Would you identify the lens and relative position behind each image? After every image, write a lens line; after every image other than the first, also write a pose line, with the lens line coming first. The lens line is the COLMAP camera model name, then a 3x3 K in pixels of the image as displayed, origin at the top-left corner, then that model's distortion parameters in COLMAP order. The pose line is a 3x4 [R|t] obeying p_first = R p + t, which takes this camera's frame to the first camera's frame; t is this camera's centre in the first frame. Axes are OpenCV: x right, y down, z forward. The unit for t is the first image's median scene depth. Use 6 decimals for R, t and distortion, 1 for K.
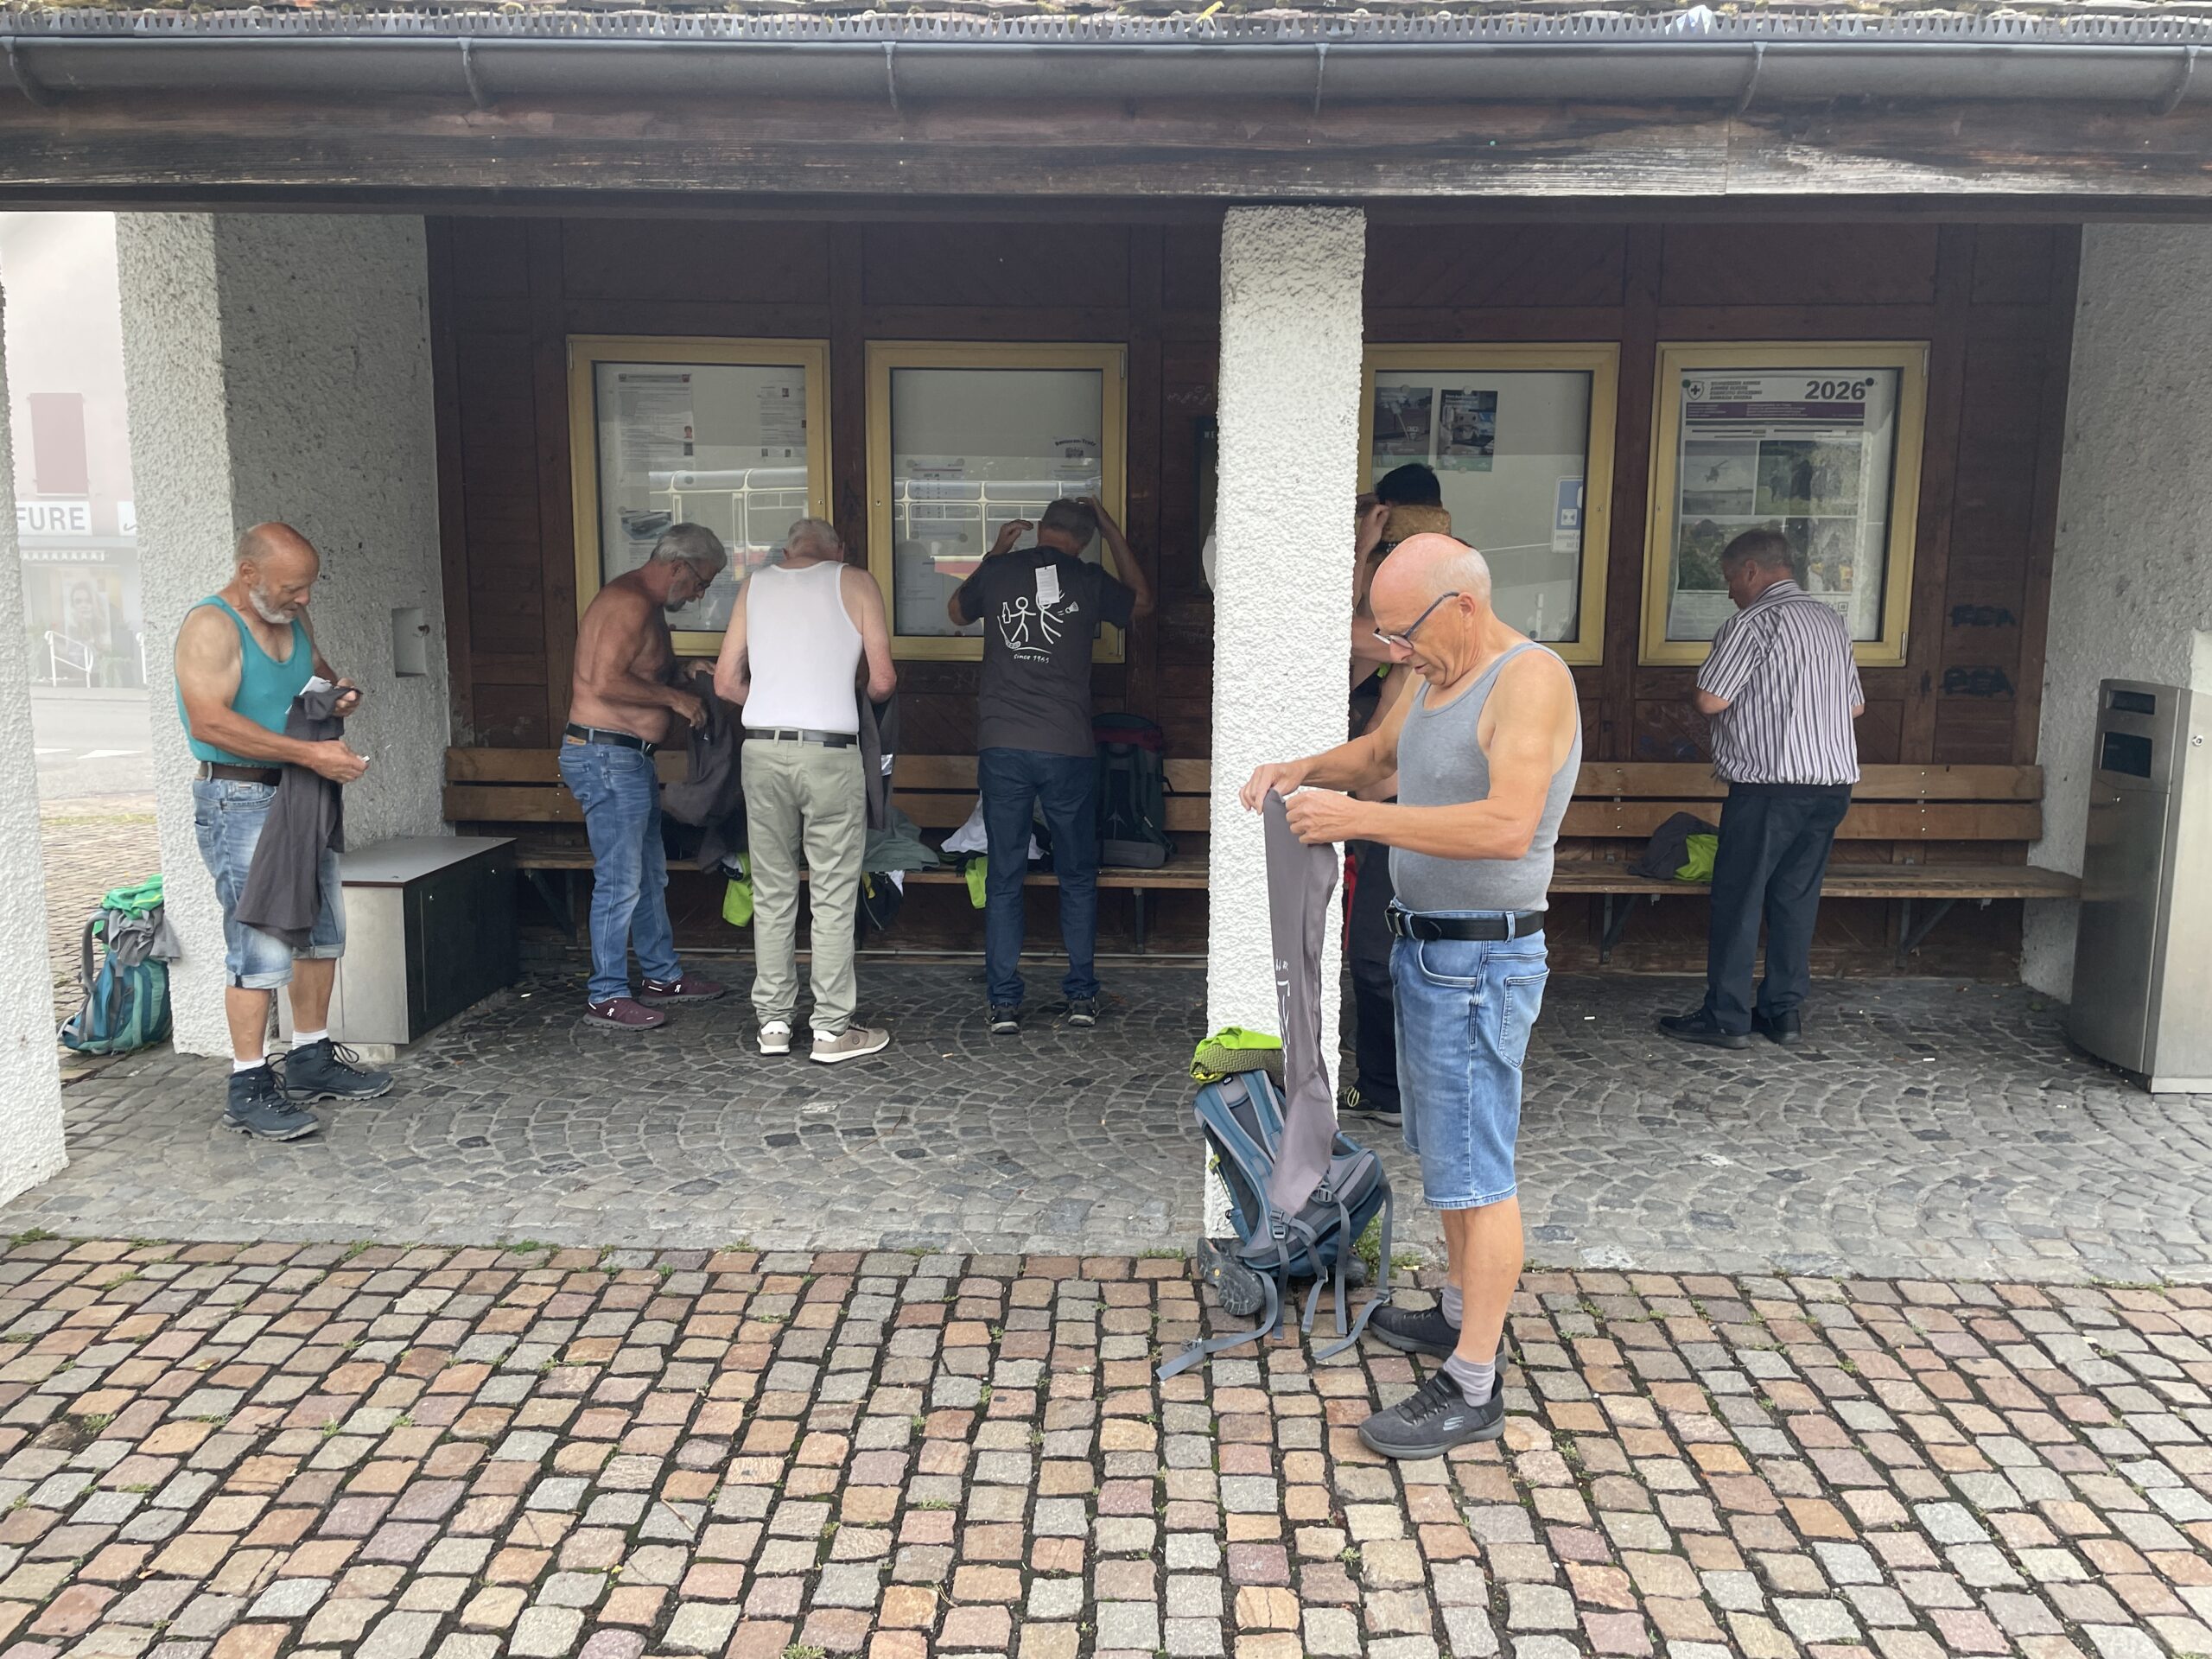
lens RADIAL K [[1643.4, 0, 1117.6], [0, 1643.4, 831.8], [0, 0, 1]] dist [0.041311, -0.051286]
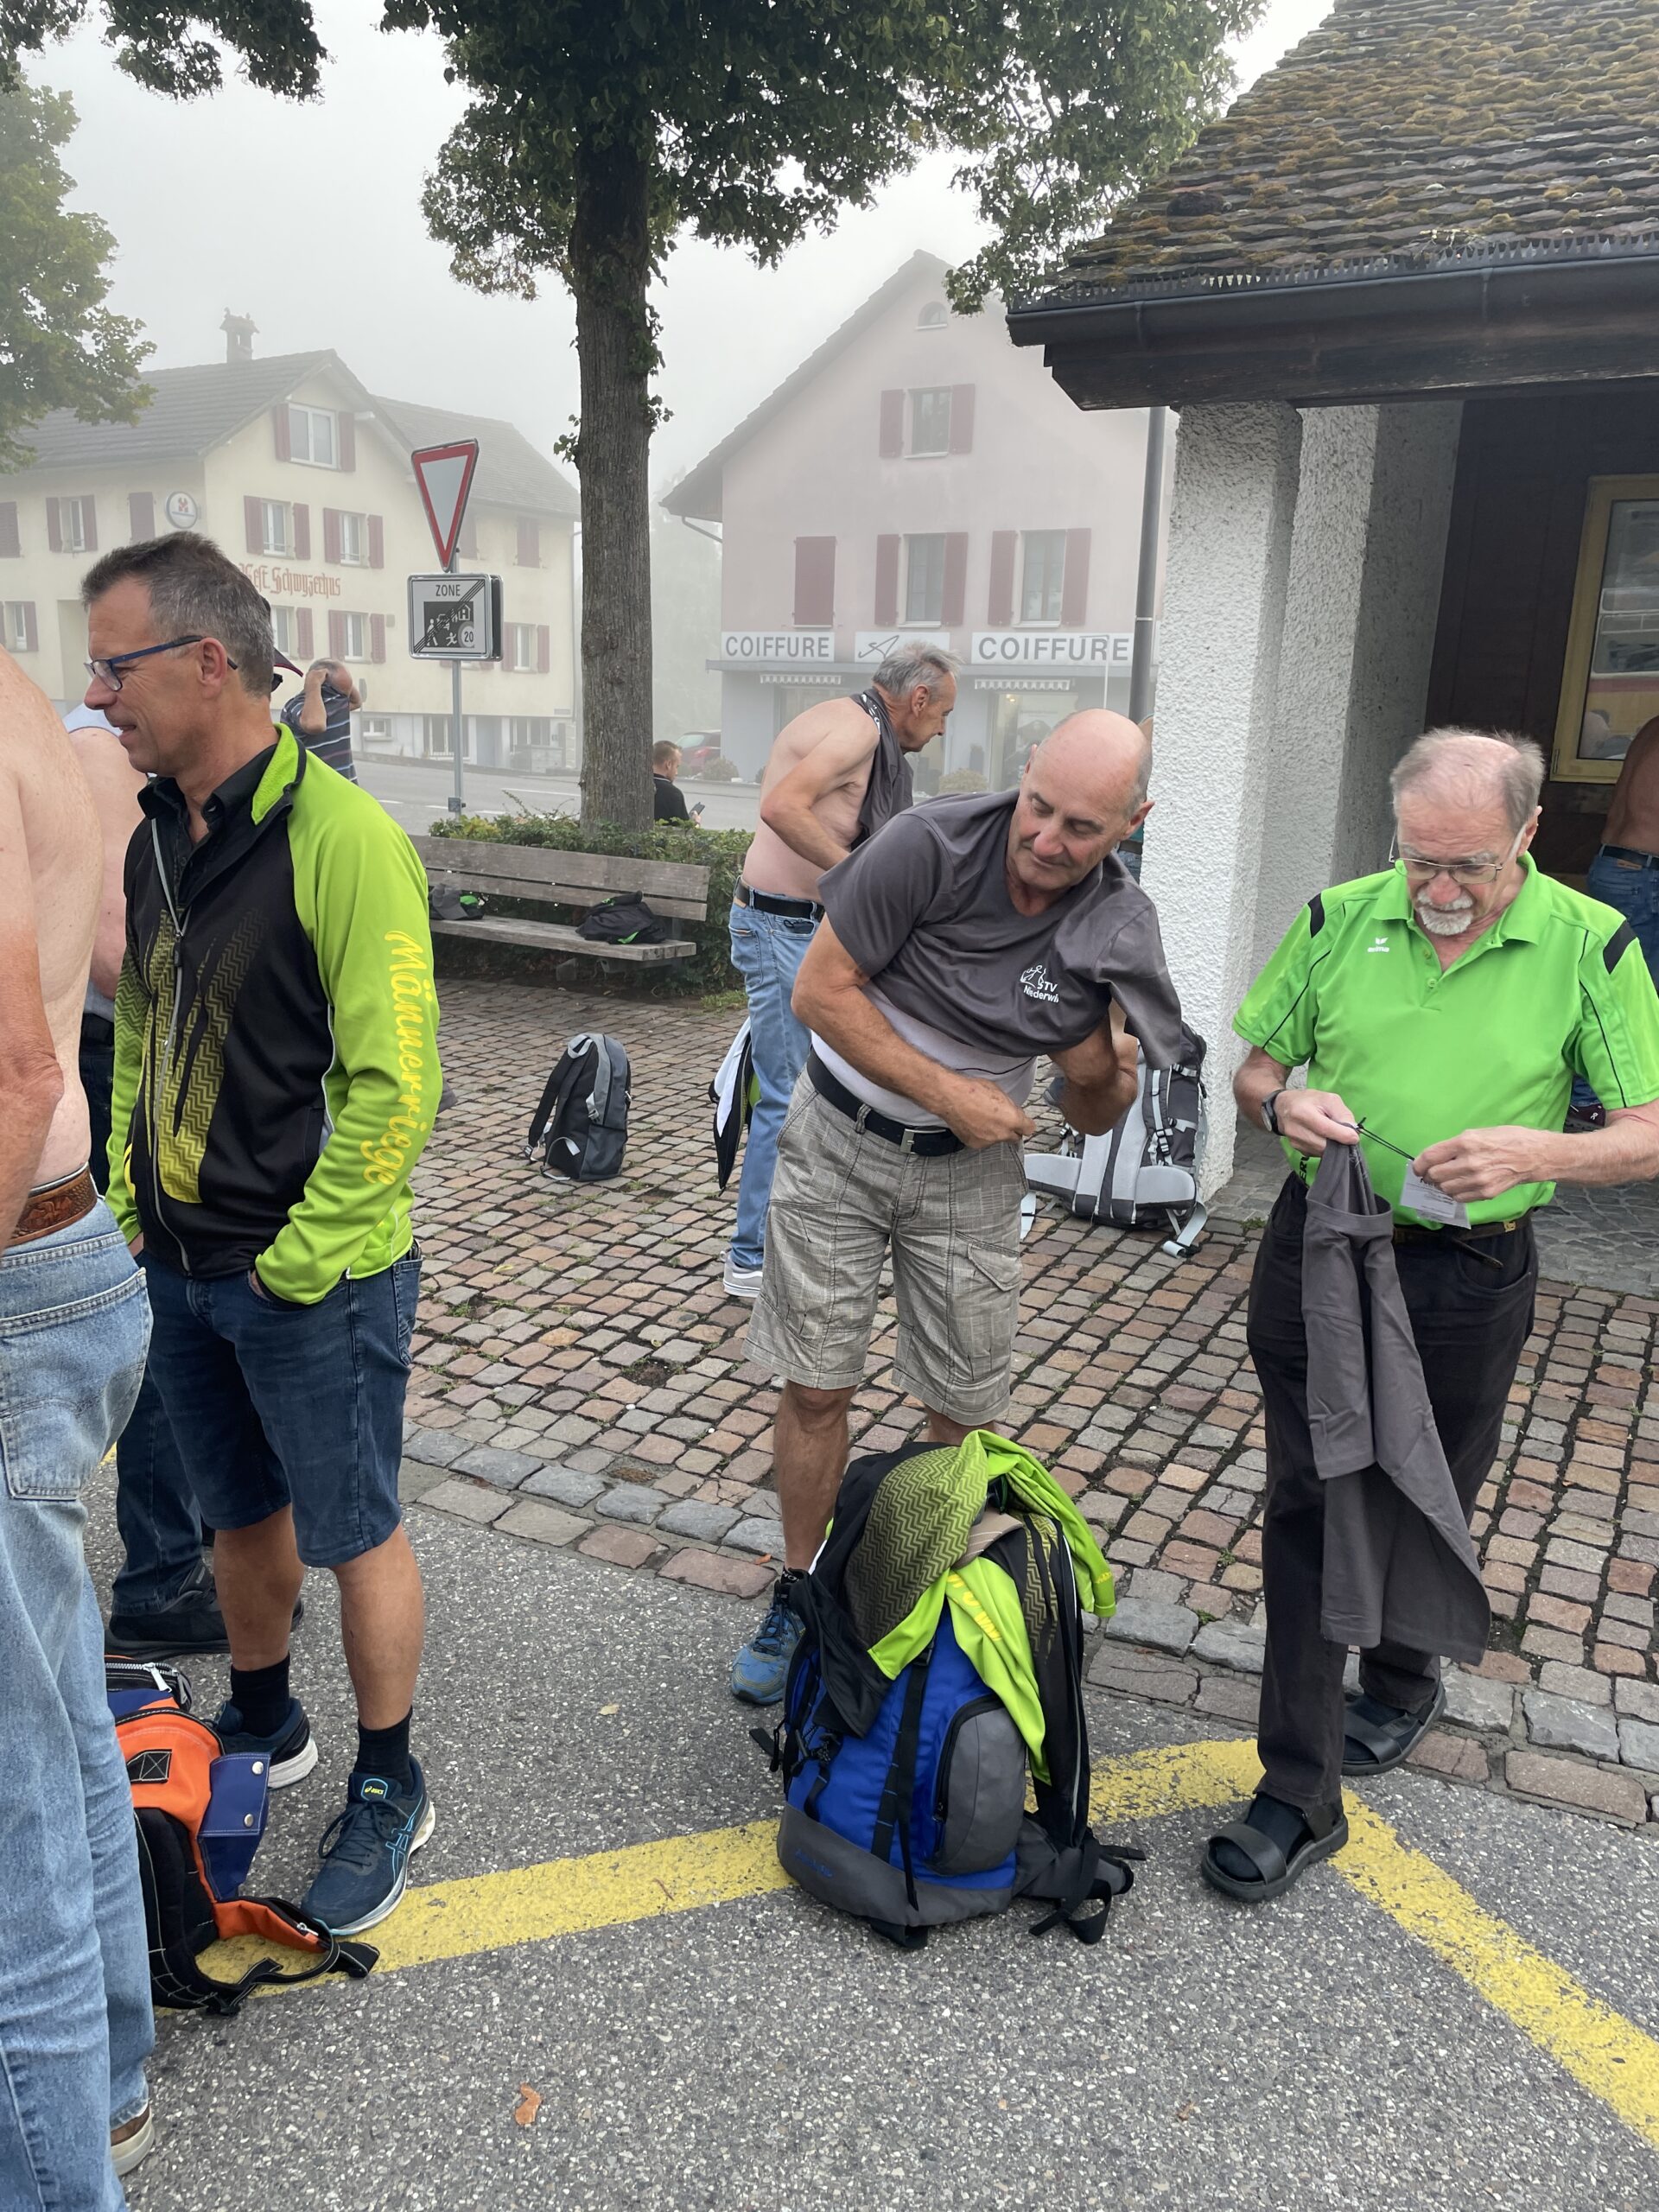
lens RADIAL K [[1643.4, 0, 829.8], [0, 1643.4, 1102.9], [0, 0, 1]] dist [0.041311, -0.051286]
pose [[0.884787, 0.122621, -0.449574, -0.301808], [-0.083669, 0.990883, 0.105597, 0.031498], [0.458424, -0.055816, 0.886979, -0.232252]]
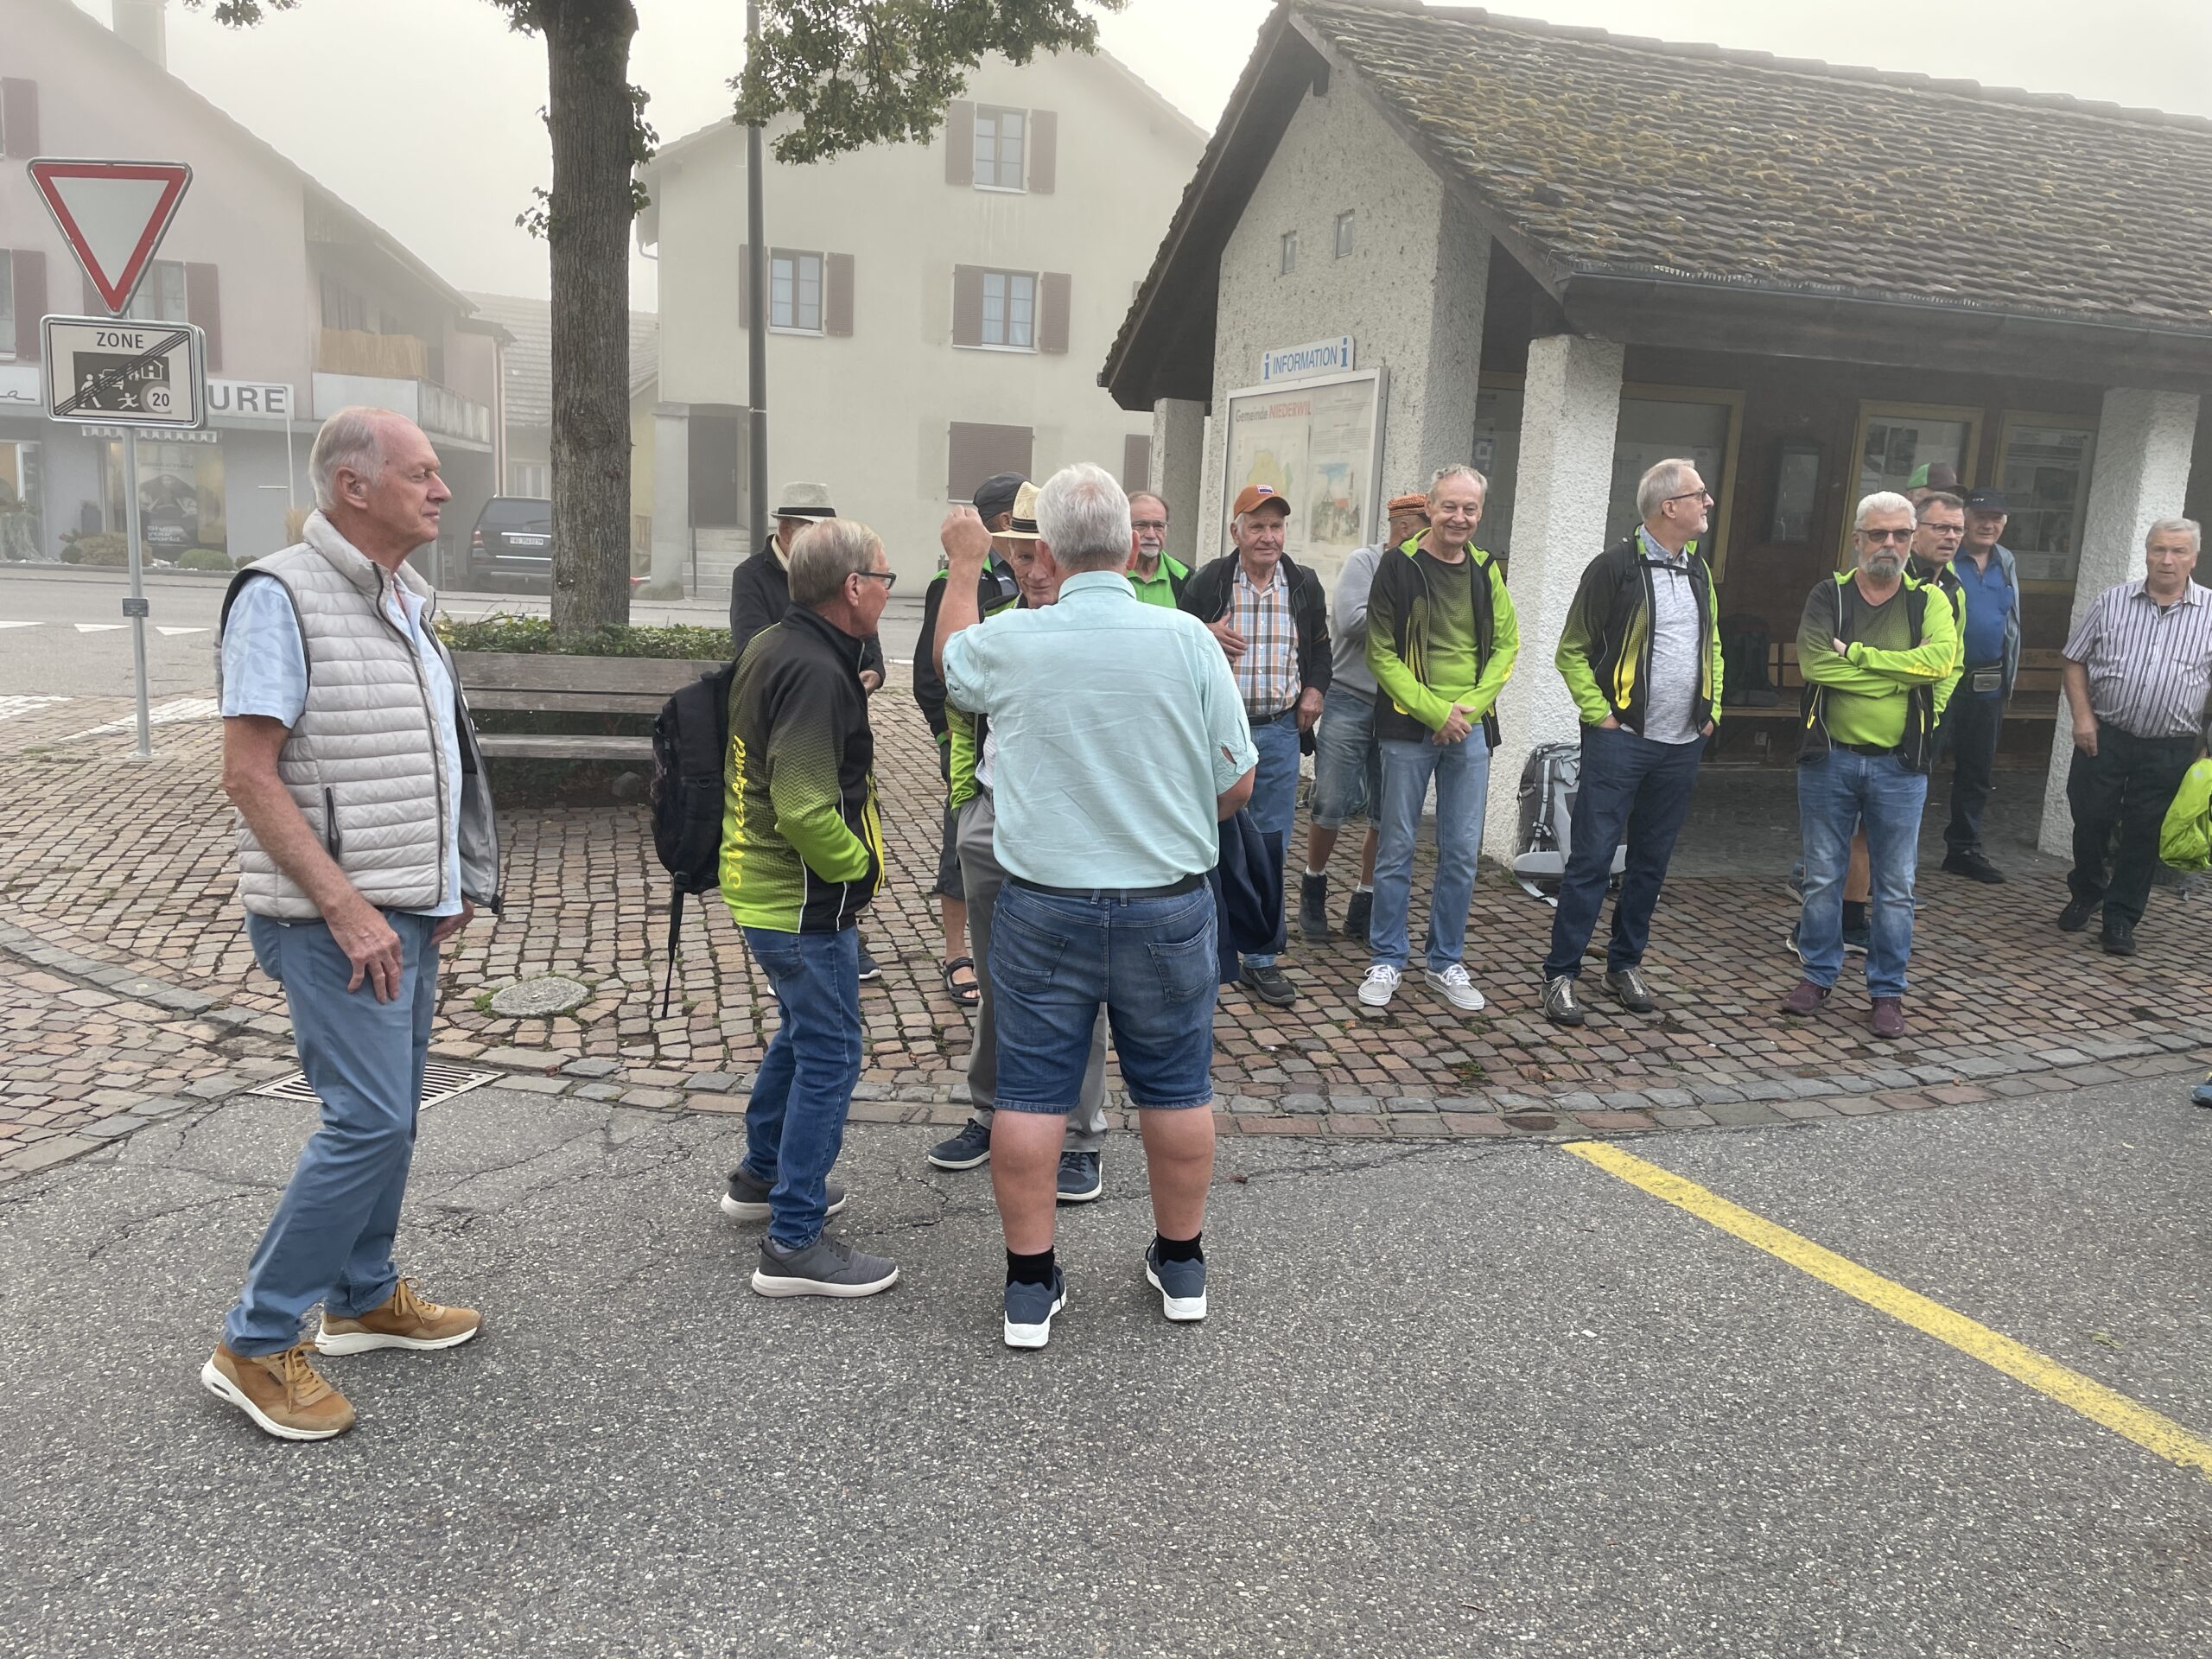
lens RADIAL K [[1643.4, 0, 1103.0], [0, 1643.4, 828.0], [0, 0, 1]] dist [0.041311, -0.051286]
pose [[0.952698, -0.023593, 0.303001, -1.490354], [0.005792, 0.998211, 0.059514, 0.050675], [-0.303863, -0.054944, 0.951130, -0.527818]]
